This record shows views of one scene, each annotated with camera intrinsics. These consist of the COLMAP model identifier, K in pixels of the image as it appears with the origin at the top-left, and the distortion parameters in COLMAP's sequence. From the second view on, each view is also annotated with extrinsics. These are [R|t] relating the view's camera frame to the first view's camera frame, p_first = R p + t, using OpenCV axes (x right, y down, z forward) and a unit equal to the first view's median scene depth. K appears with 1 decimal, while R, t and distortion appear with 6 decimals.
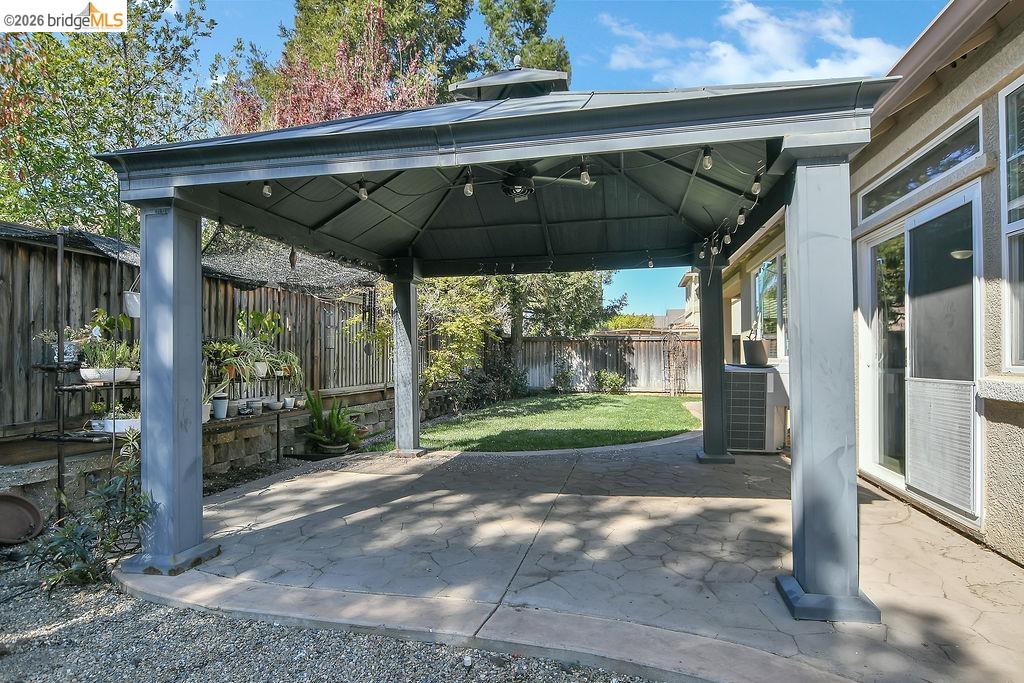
lens RADIAL K [[548.2, 0, 524.1], [0, 548.2, 349.2], [0, 0, 1]] dist [-0.020436, 0.001301]
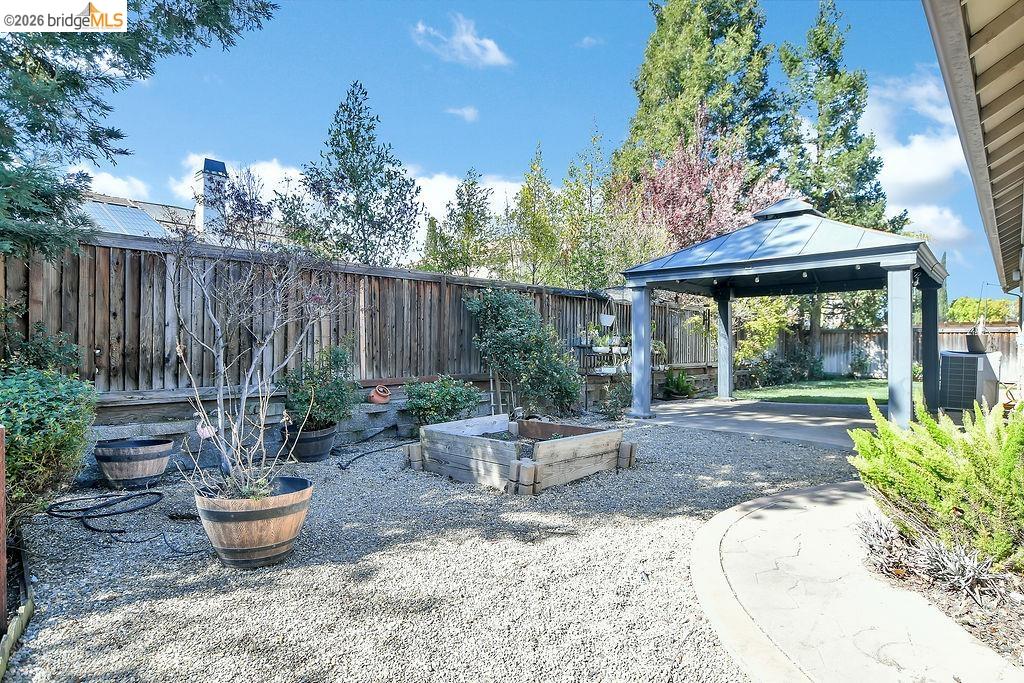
lens RADIAL K [[548.2, 0, 524.1], [0, 548.2, 349.2], [0, 0, 1]] dist [-0.020436, 0.001301]
pose [[0.858125, 0.013847, -0.513254, 0.088437], [-0.004538, 0.999802, 0.019387, -0.000624], [0.513421, -0.014307, 0.858018, -0.562702]]
